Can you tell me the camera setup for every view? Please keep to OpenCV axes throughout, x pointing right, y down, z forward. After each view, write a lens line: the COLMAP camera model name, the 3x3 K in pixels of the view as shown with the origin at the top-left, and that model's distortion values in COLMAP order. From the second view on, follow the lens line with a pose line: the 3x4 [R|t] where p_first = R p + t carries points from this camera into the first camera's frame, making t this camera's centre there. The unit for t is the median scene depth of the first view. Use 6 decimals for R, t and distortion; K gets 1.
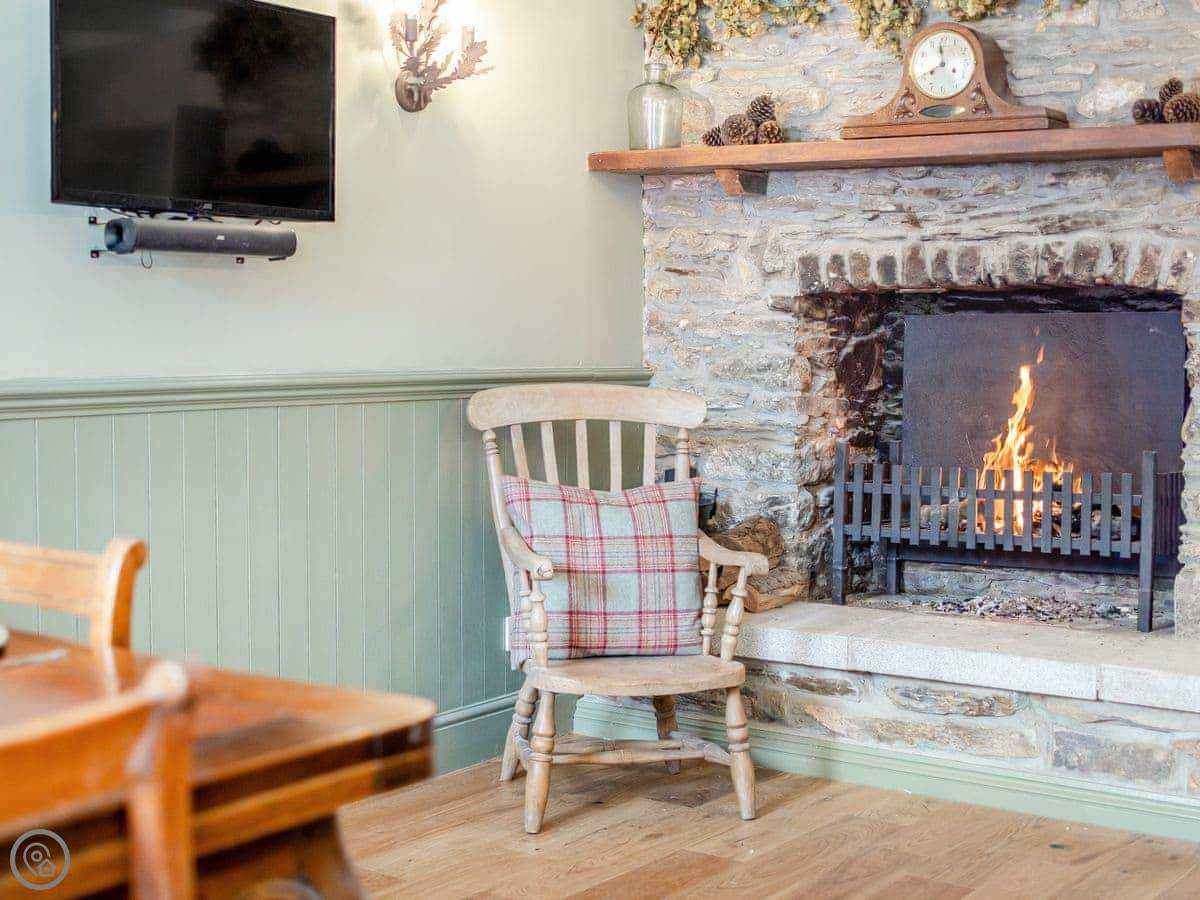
lens RADIAL K [[1713.2, 0, 582.3], [0, 1713.2, 456.5], [0, 0, 1]] dist [-0.063025, 0.008512]
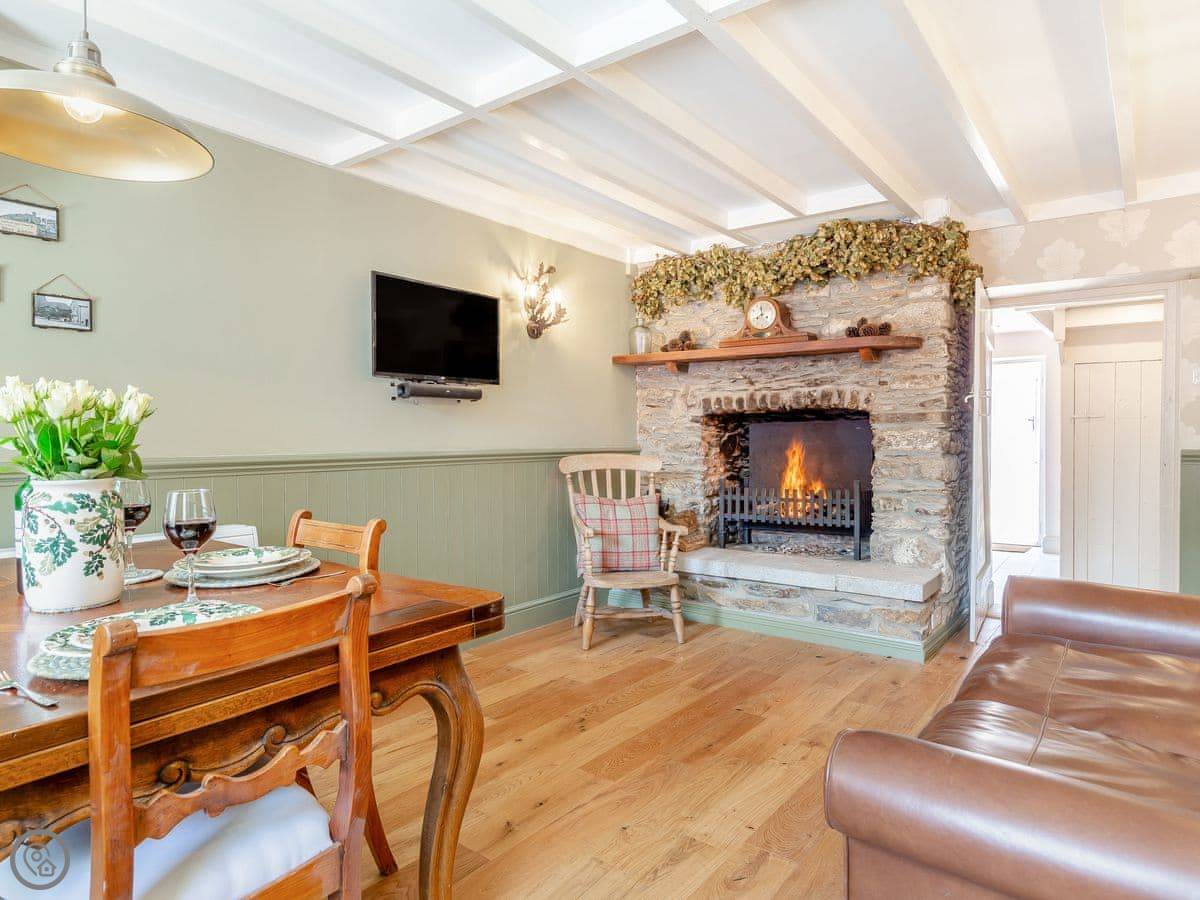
lens RADIAL K [[705.4, 0, 600.0], [0, 705.4, 450.0], [0, 0, 1]] dist [0.003384, -0.001634]
pose [[0.999257, -0.009709, -0.037295, 0.024303], [0.007687, 0.998512, -0.053992, 0.004417], [0.037764, 0.053665, 0.997845, 0.039717]]
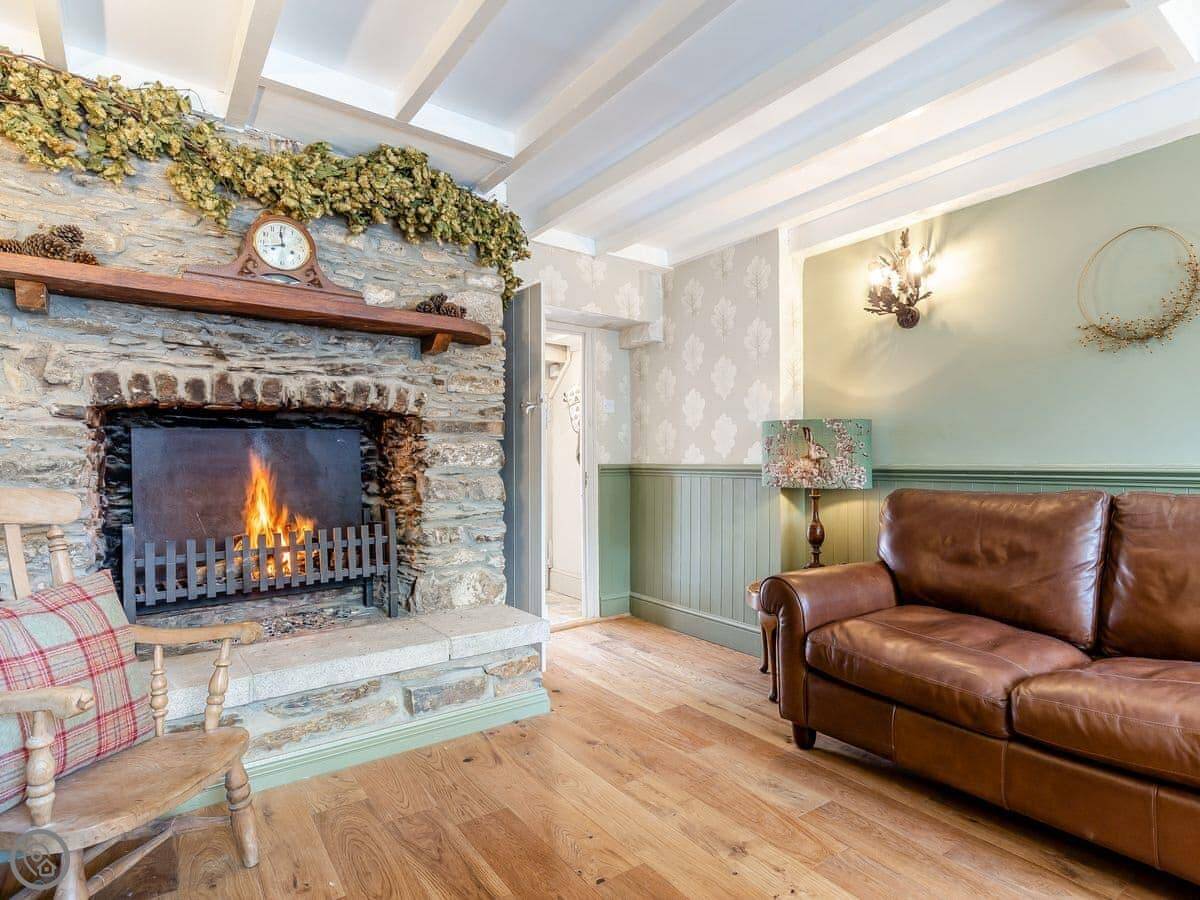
lens RADIAL K [[654.3, 0, 669.6], [0, 654.3, 459.2], [0, 0, 1]] dist [-0.000765, -0.002024]
pose [[0.261679, -0.005114, 0.965141, -0.221188], [0.083354, 0.996369, -0.017320, -0.018674], [-0.961549, 0.084981, 0.261155, 0.557501]]
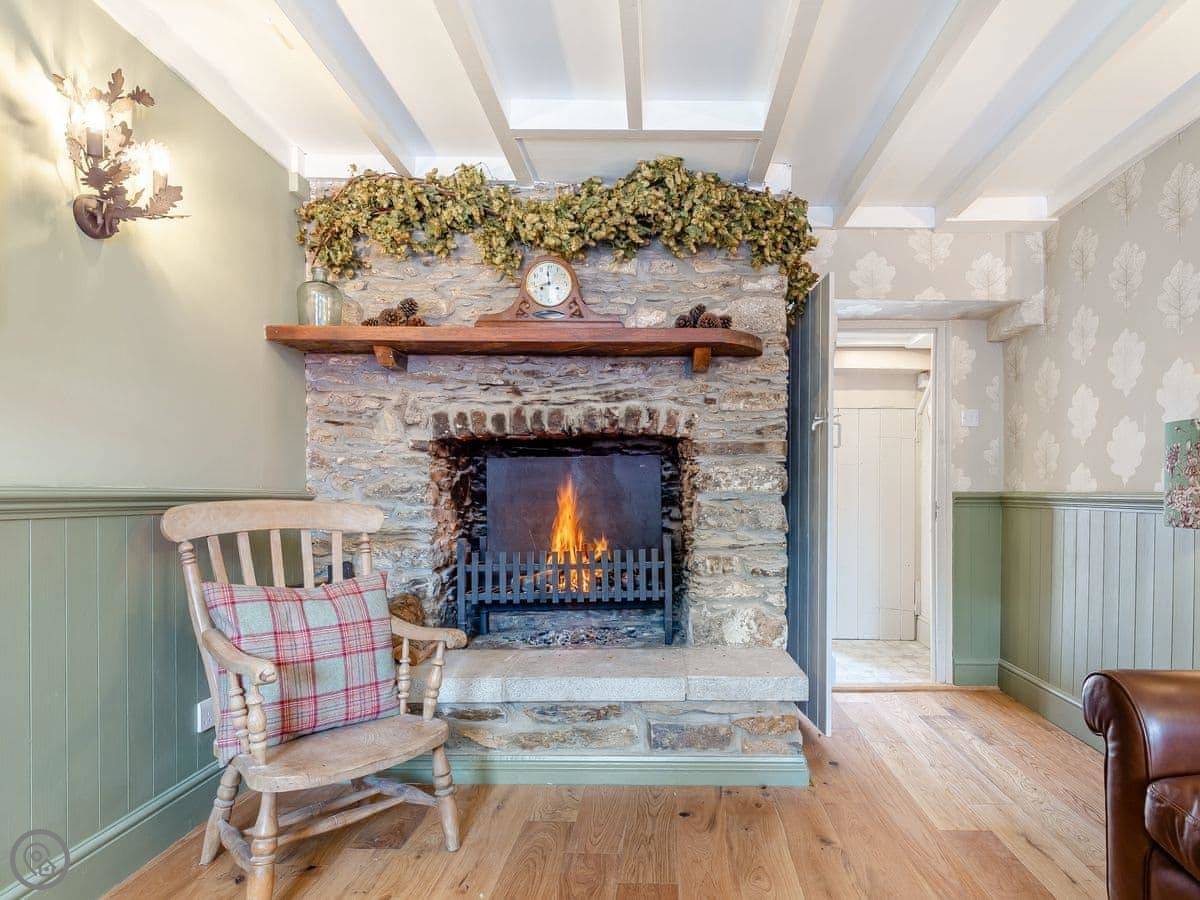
lens RADIAL K [[674.5, 0, 651.7], [0, 674.5, 495.2], [0, 0, 1]] dist [0.001790, -0.001775]
pose [[0.820635, -0.009051, 0.571381, -0.055361], [0.049632, 0.997225, -0.055487, -0.006006], [-0.569294, 0.073894, 0.818807, 0.465042]]
